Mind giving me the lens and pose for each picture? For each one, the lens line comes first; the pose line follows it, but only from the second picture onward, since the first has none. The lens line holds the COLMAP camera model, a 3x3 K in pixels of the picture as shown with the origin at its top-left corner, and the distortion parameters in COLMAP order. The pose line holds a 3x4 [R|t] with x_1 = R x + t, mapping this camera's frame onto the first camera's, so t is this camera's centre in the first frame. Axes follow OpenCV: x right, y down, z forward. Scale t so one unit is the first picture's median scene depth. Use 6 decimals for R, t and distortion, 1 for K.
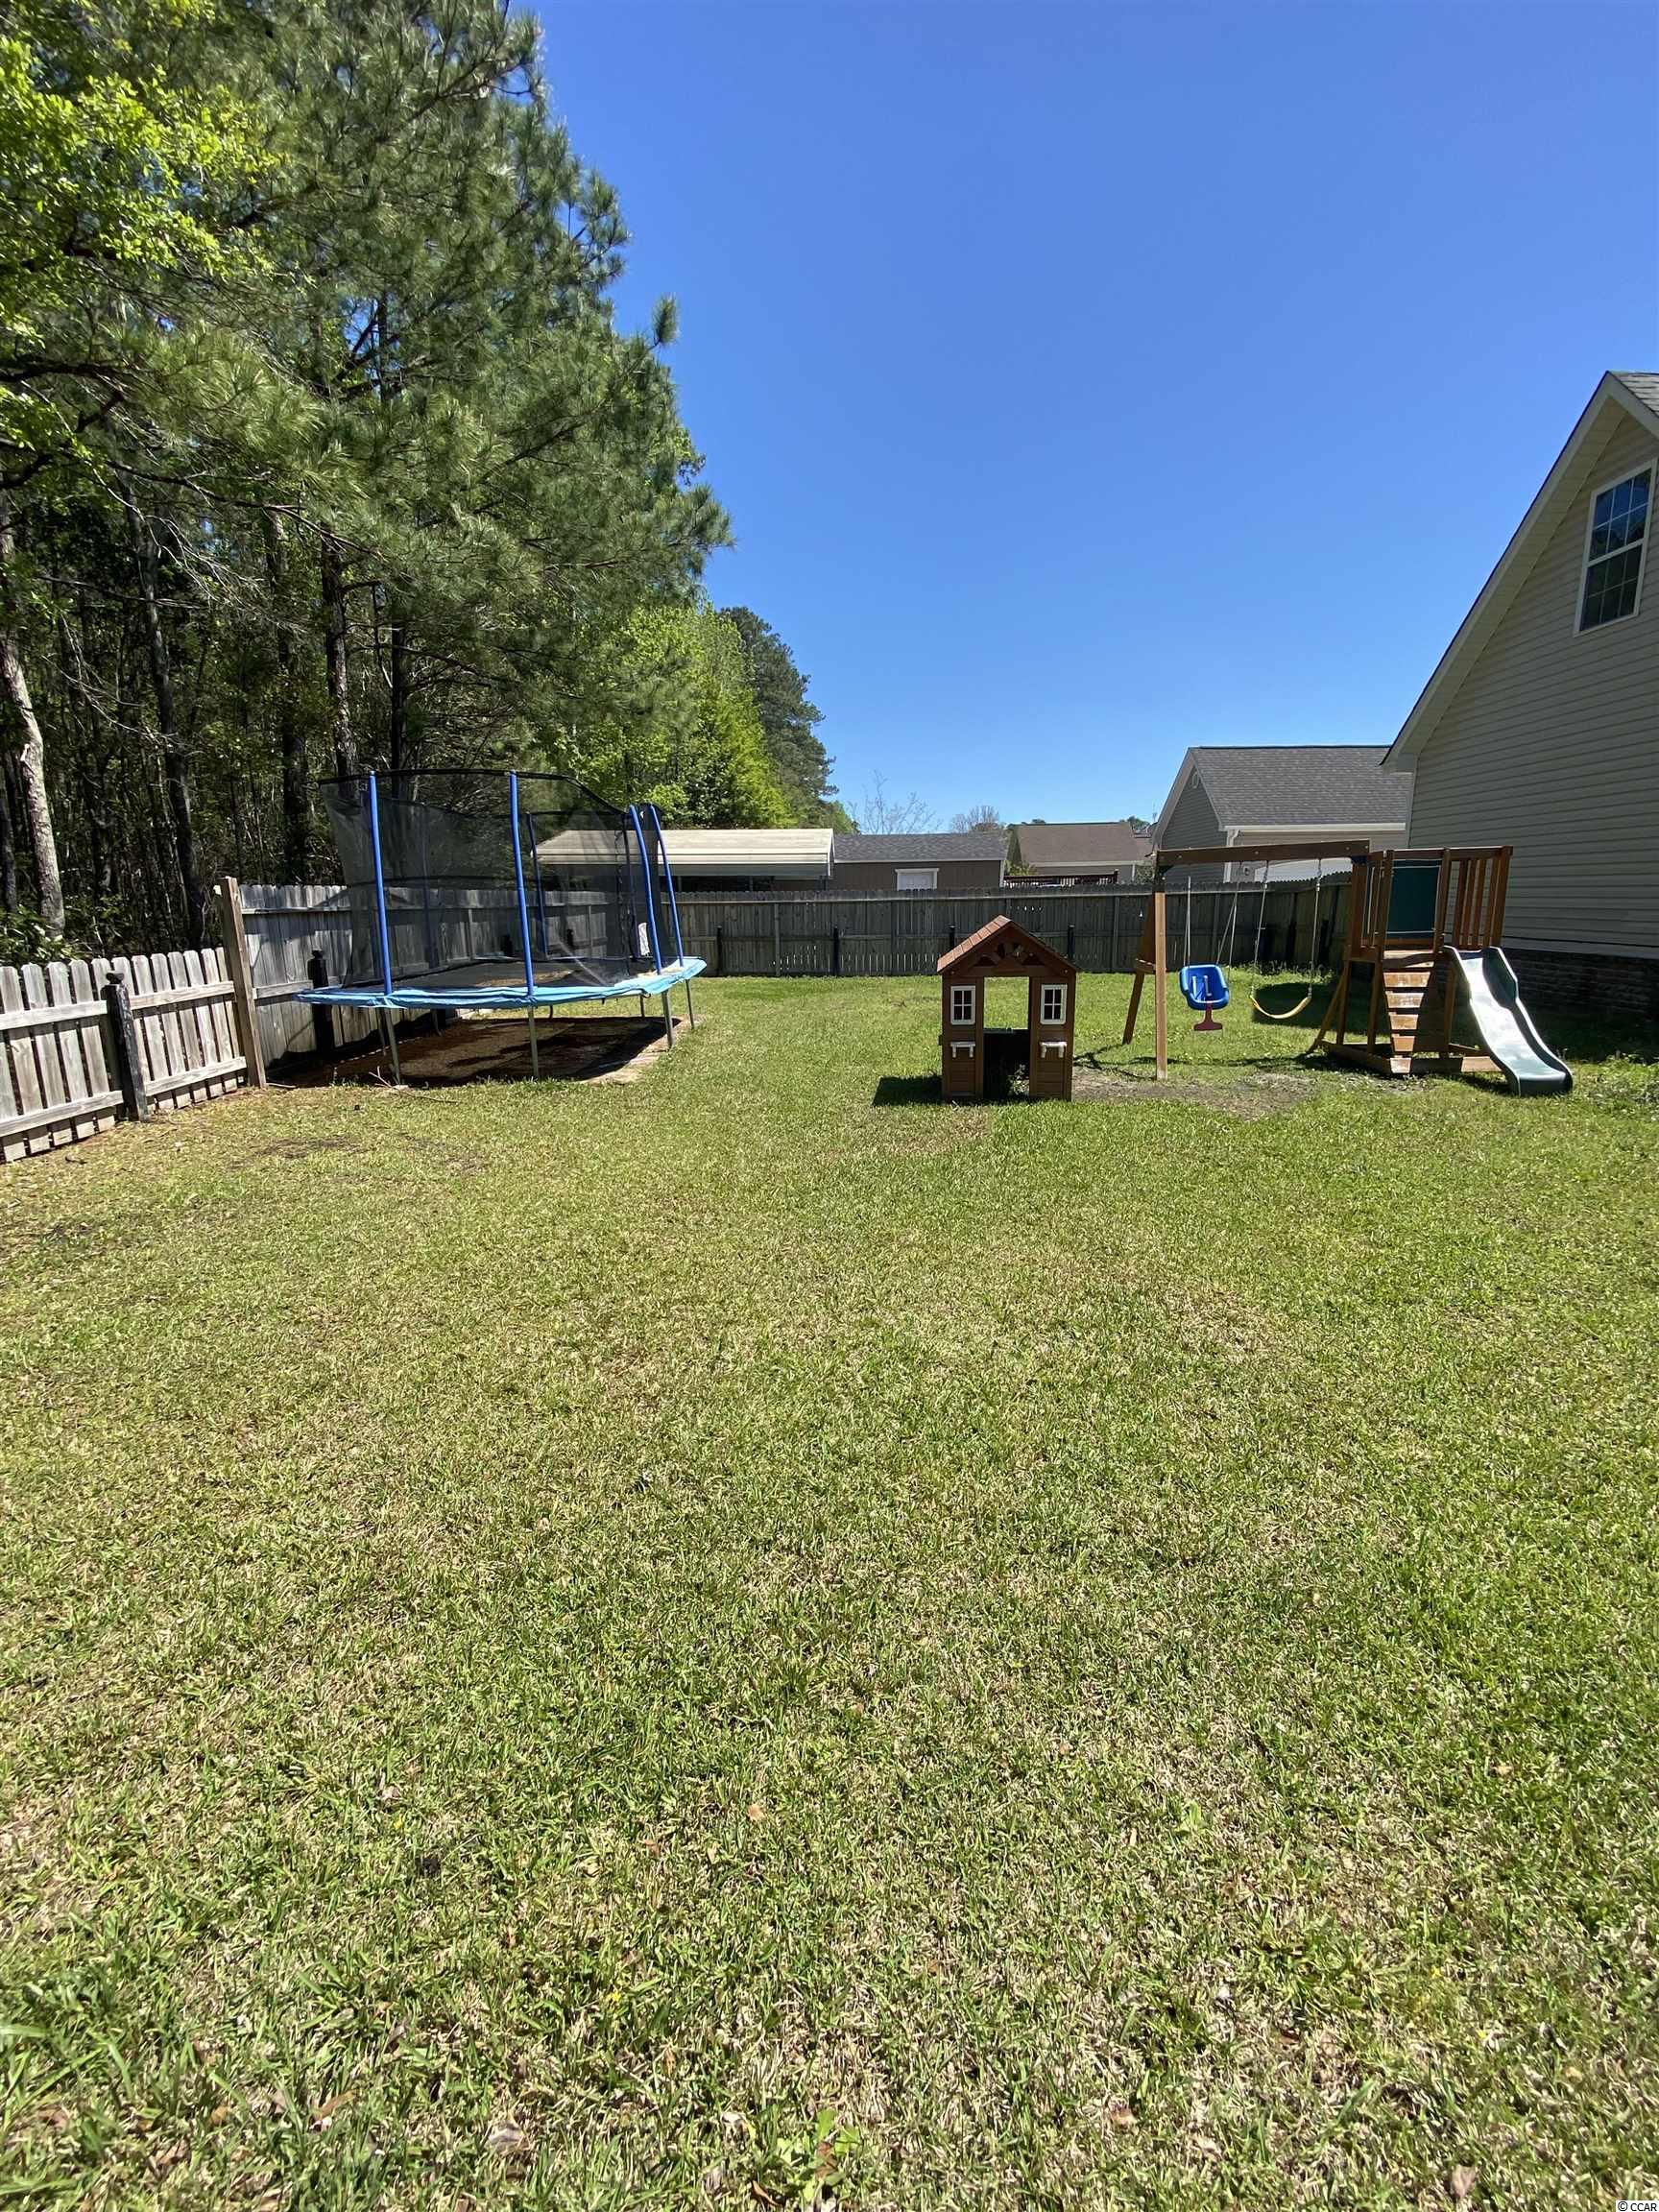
lens RADIAL K [[912.9, 0, 840.1], [0, 912.9, 1103.4], [0, 0, 1]] dist [0.001859, -0.003532]
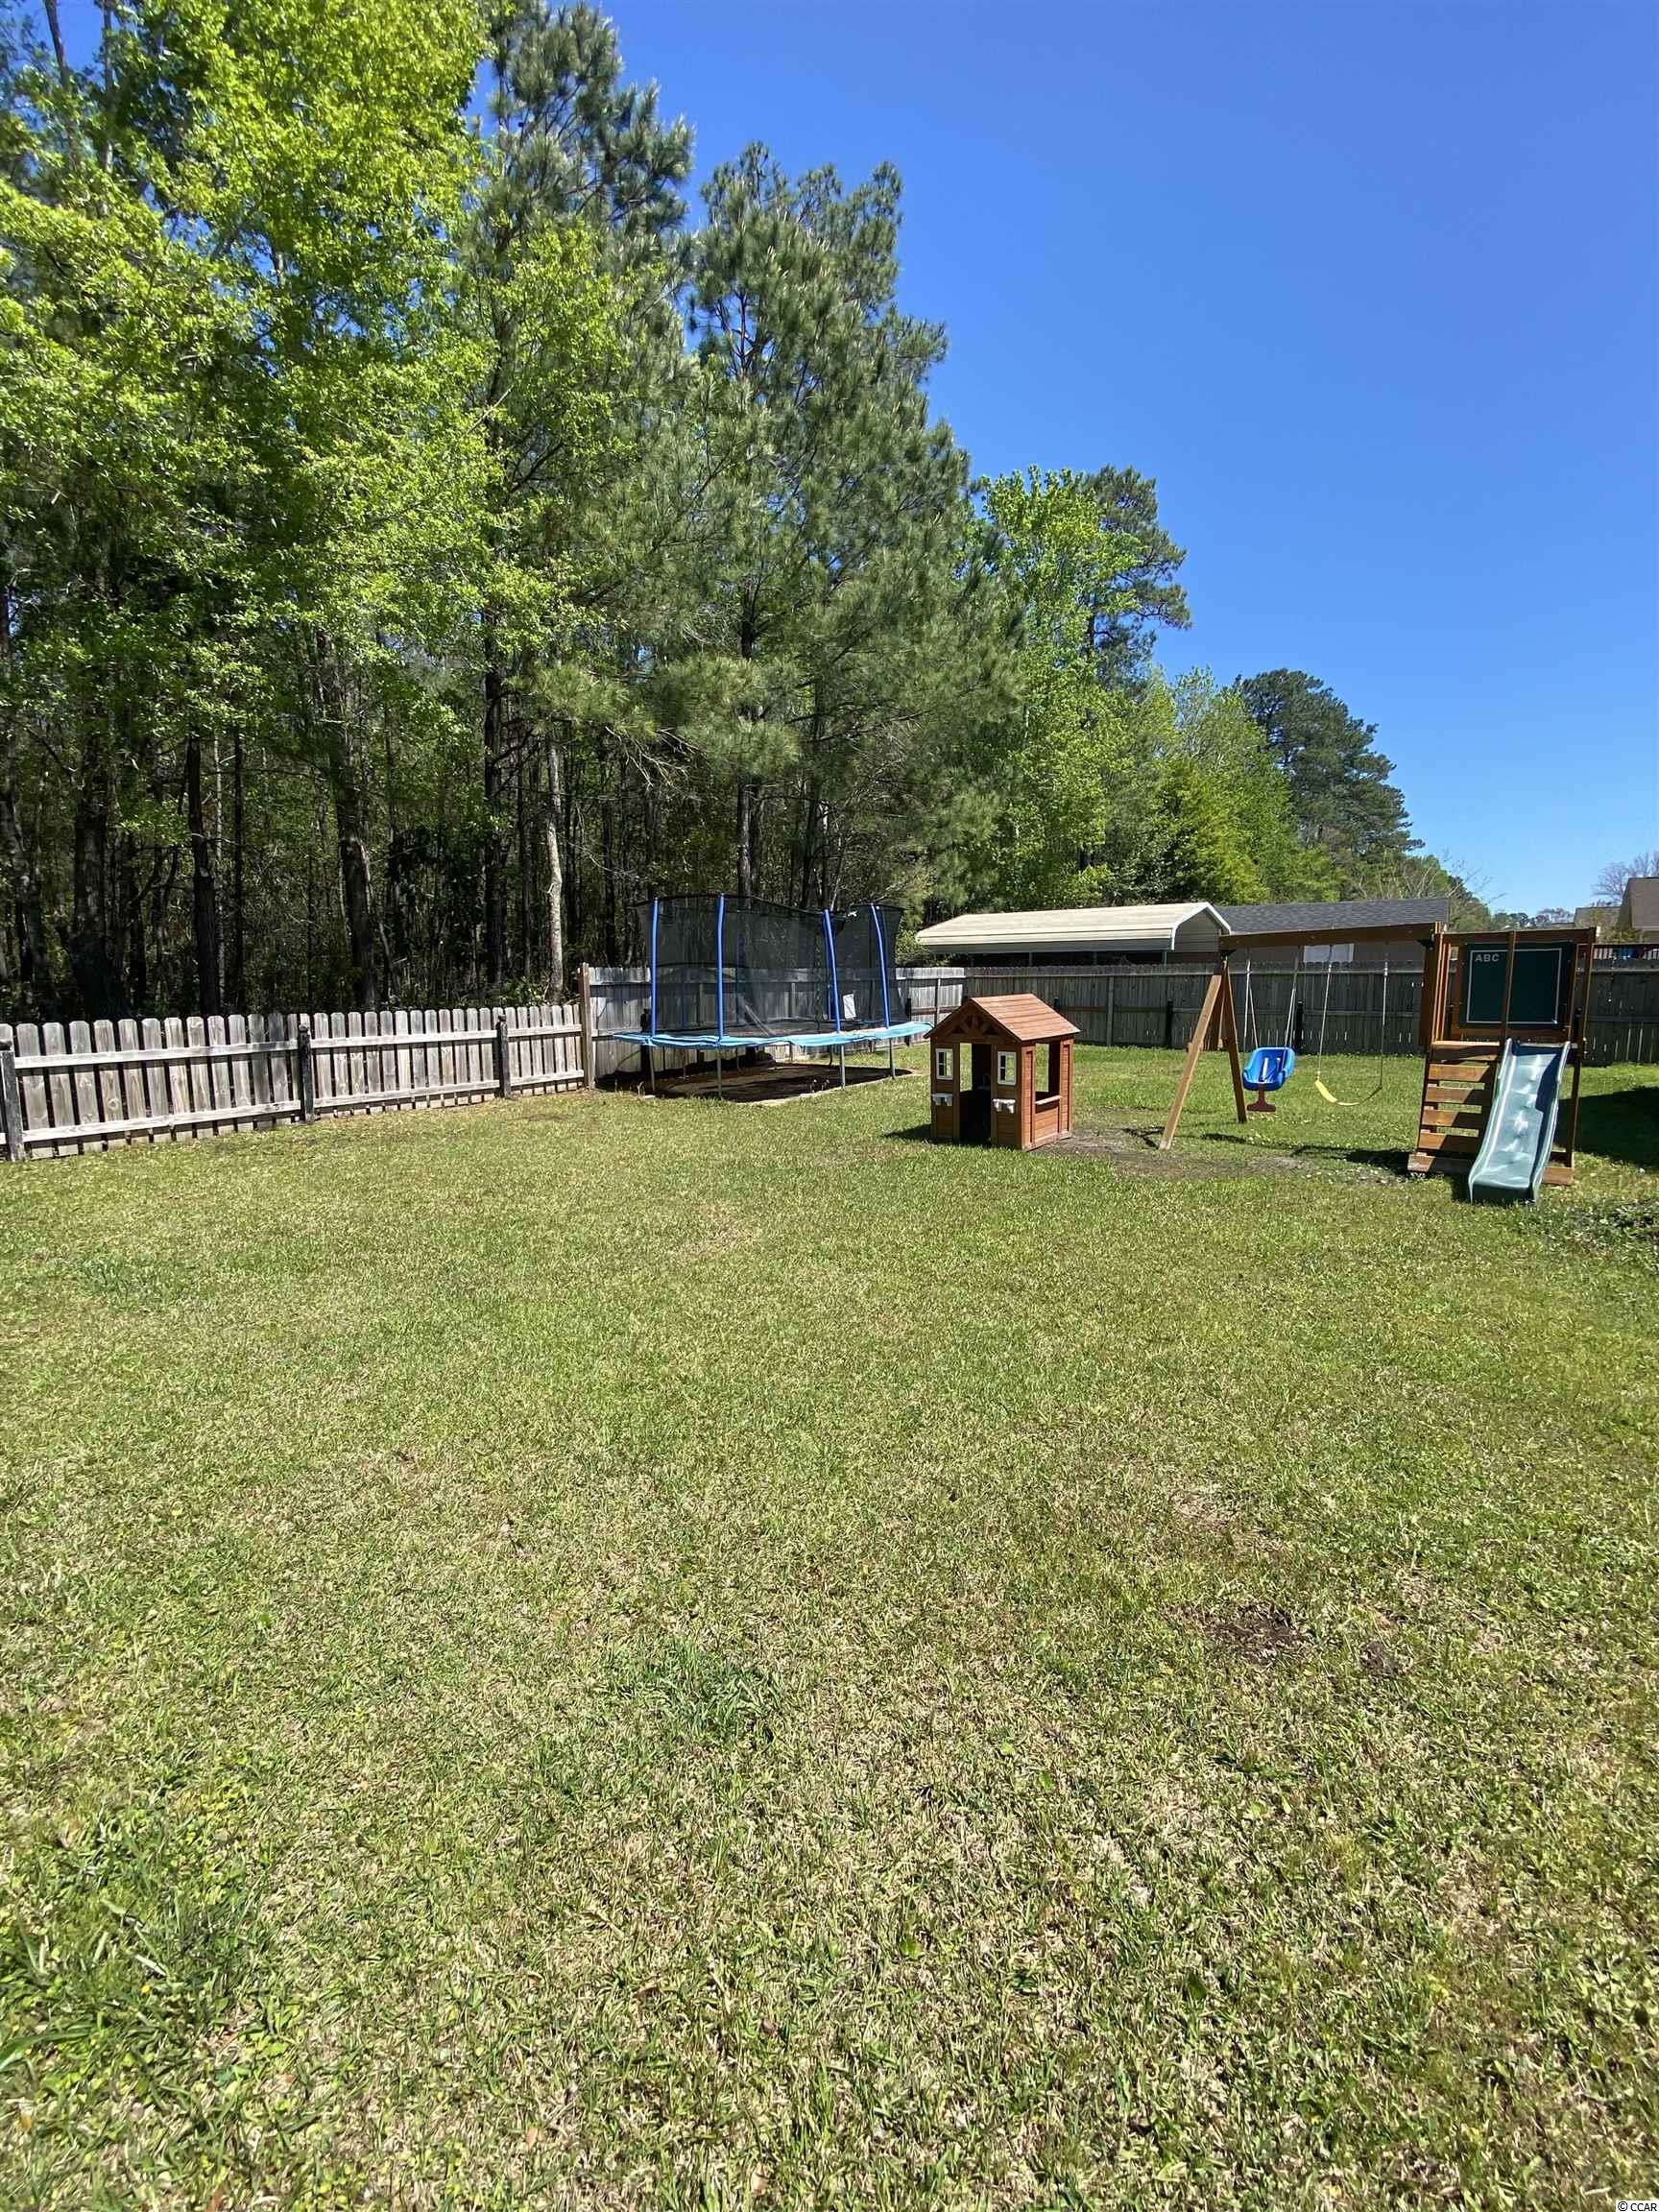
lens RADIAL K [[912.9, 0, 809.0], [0, 912.9, 1090.1], [0, 0, 1]] dist [0.001859, -0.003532]
pose [[0.816432, 0.079680, -0.571918, 0.645990], [-0.128829, 0.990604, -0.045896, 0.008041], [0.562888, 0.111151, 0.819026, -0.118280]]
